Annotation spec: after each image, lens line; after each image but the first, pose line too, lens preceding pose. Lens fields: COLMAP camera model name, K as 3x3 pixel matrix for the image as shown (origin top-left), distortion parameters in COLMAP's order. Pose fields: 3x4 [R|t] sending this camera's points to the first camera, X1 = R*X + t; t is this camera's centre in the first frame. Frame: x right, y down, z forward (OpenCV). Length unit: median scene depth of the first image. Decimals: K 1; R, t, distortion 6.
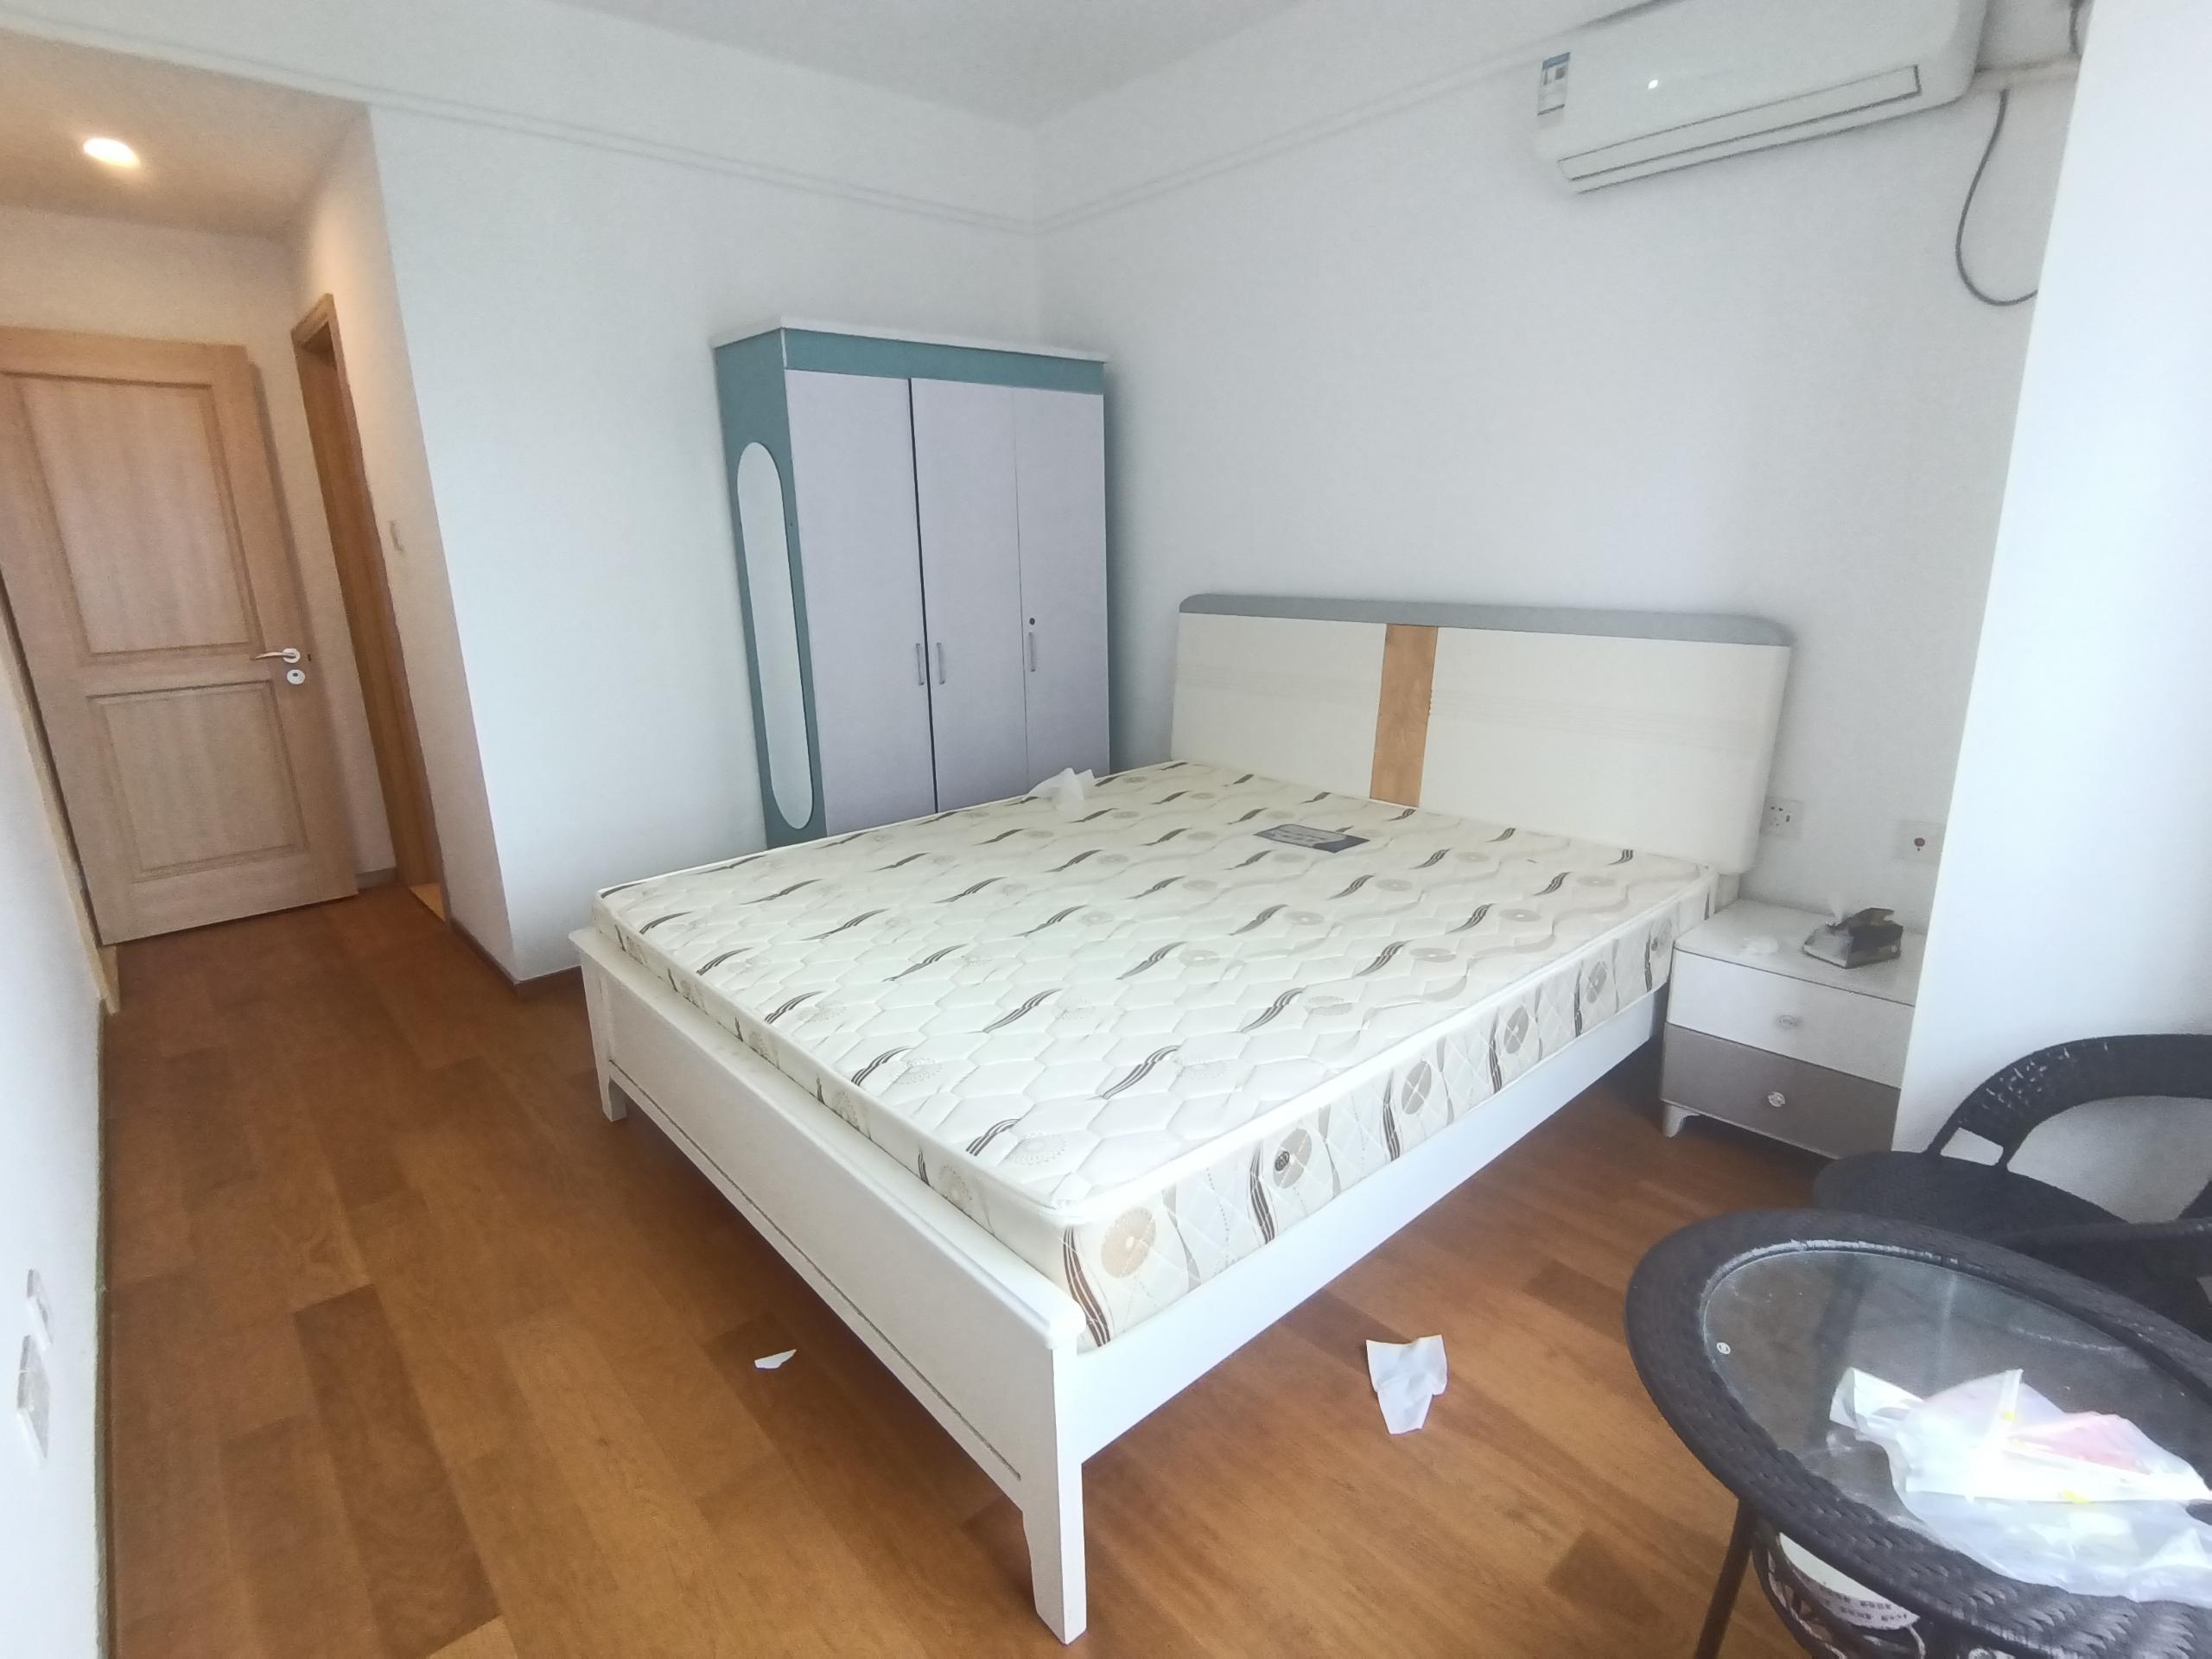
lens RADIAL K [[1105.2, 0, 1115.7], [0, 1105.2, 827.3], [0, 0, 1]] dist [0.017071, -0.016223]
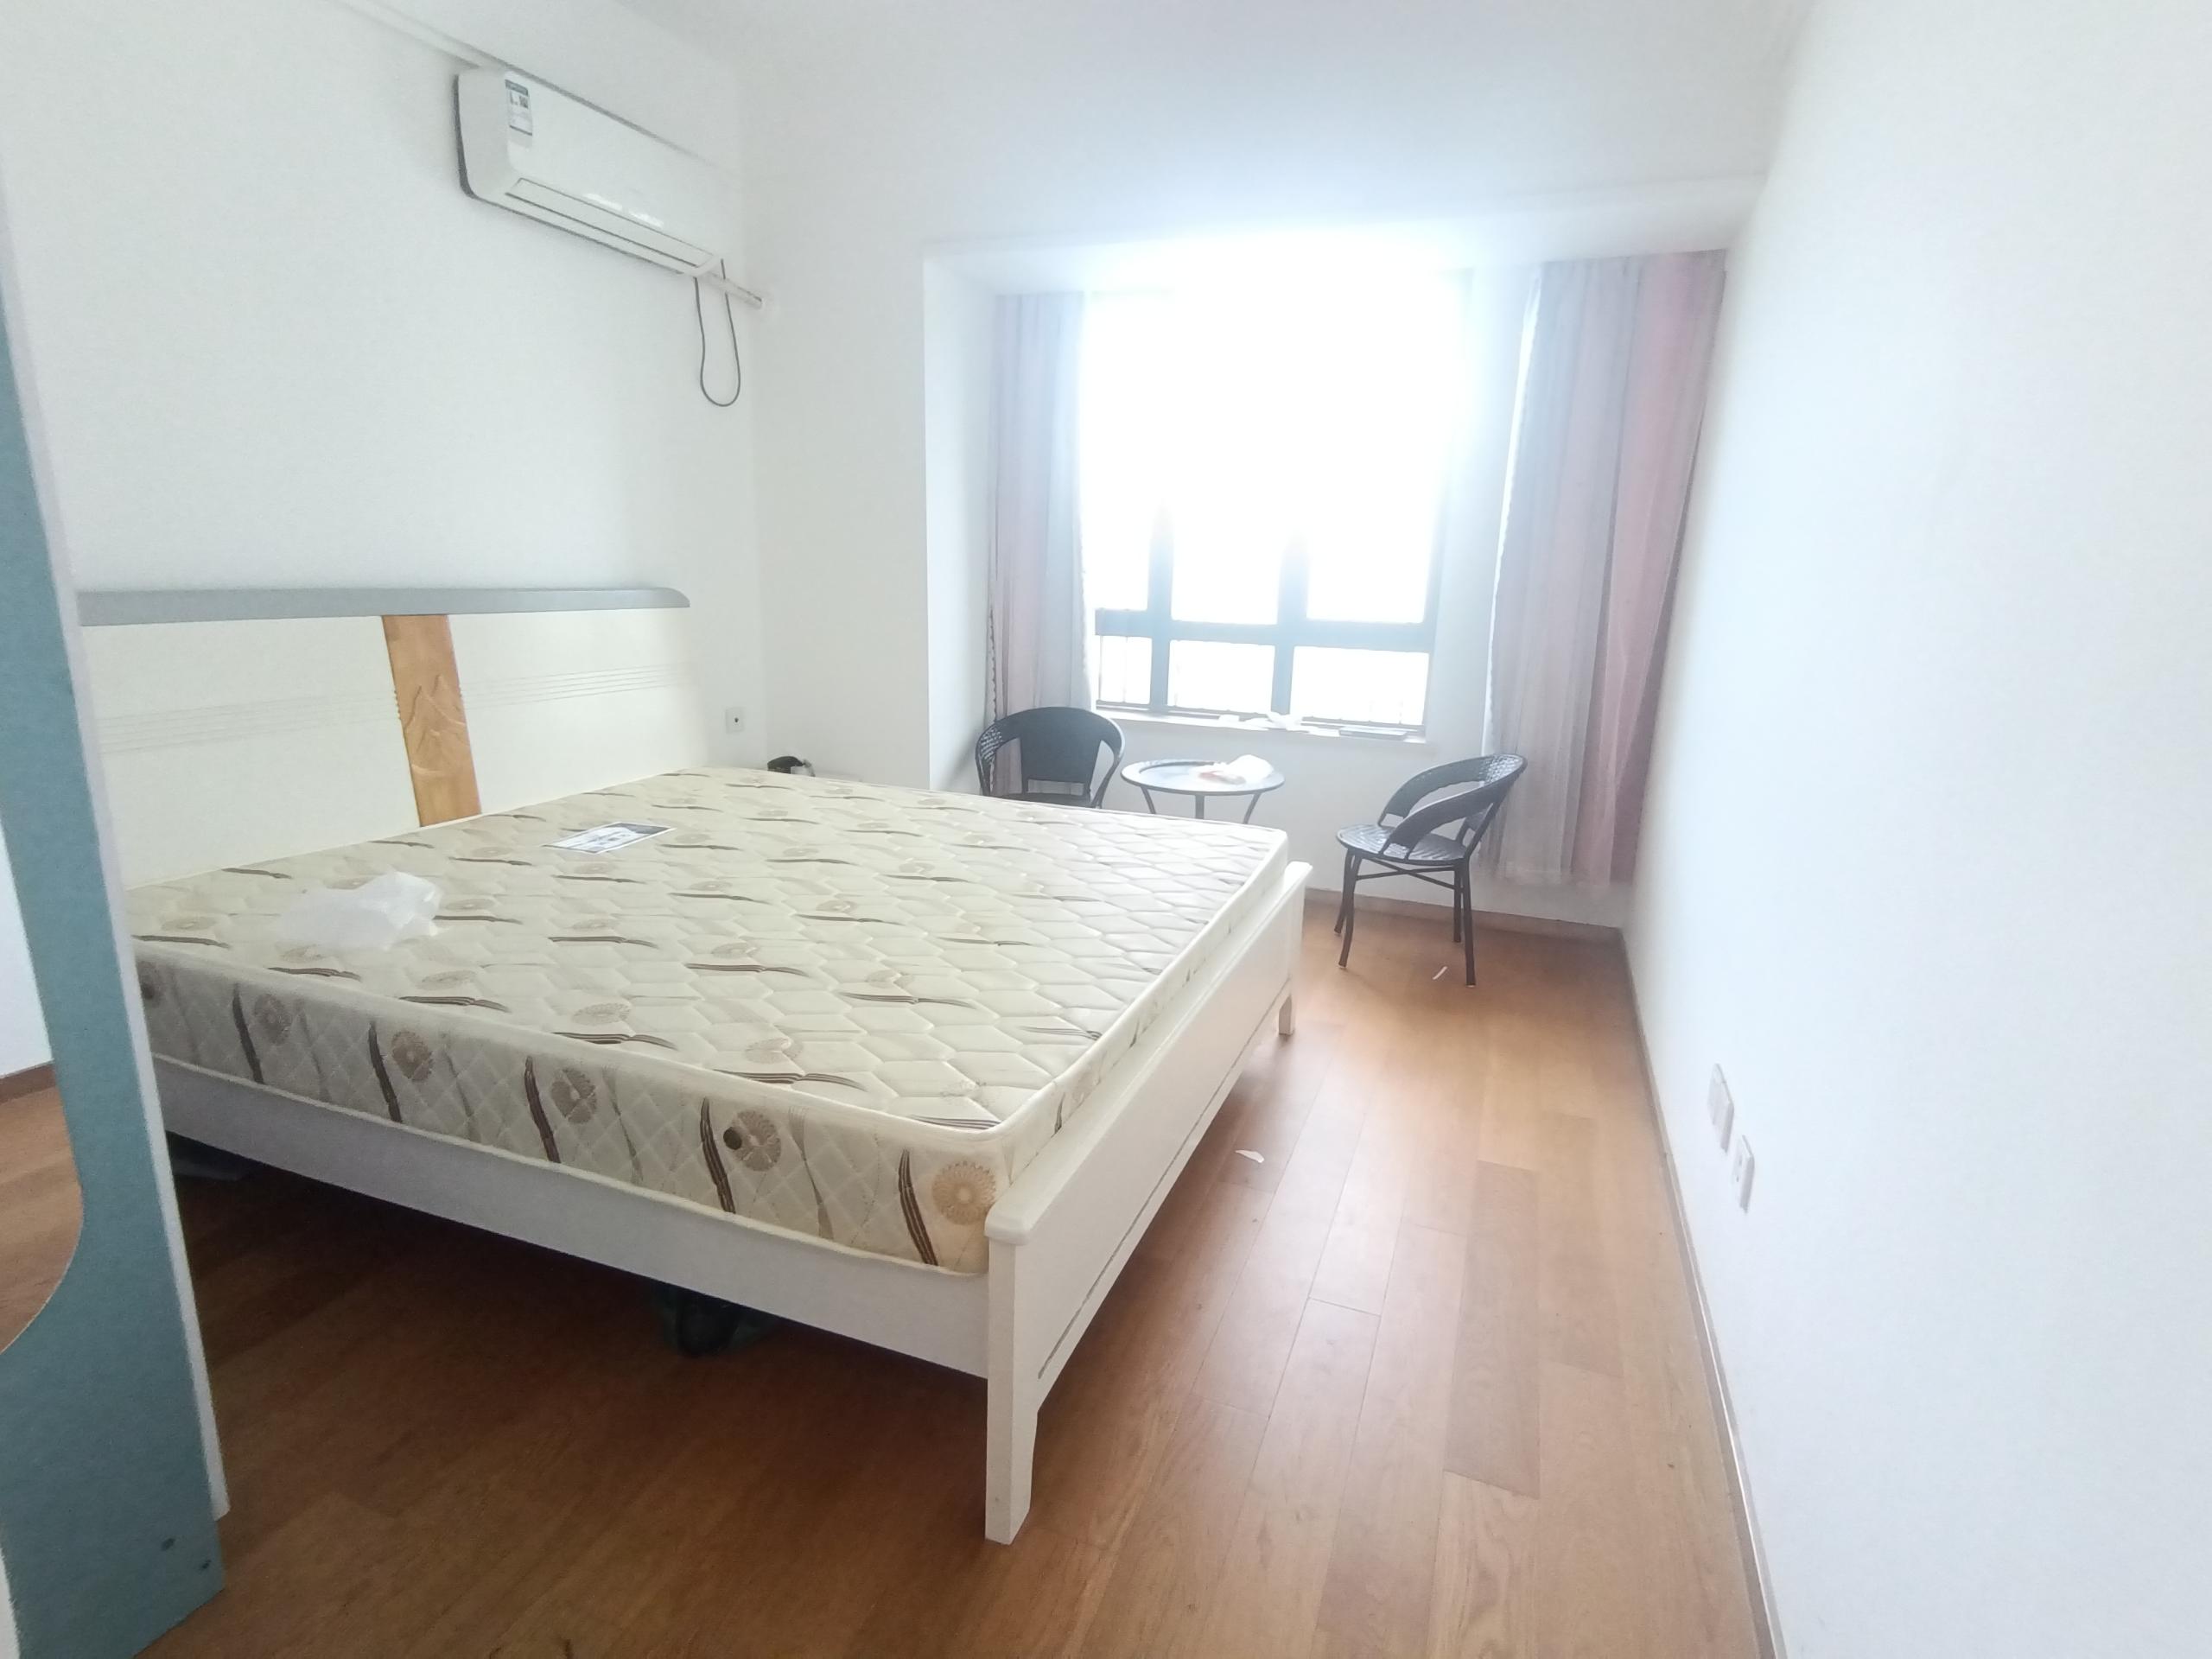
lens RADIAL K [[1105.2, 0, 1115.7], [0, 1105.2, 827.3], [0, 0, 1]] dist [0.017071, -0.016223]
pose [[-0.457035, -0.203238, 0.865918, -0.787761], [0.206167, 0.922824, 0.325410, -0.204233], [-0.865225, 0.327247, -0.379861, 0.929383]]
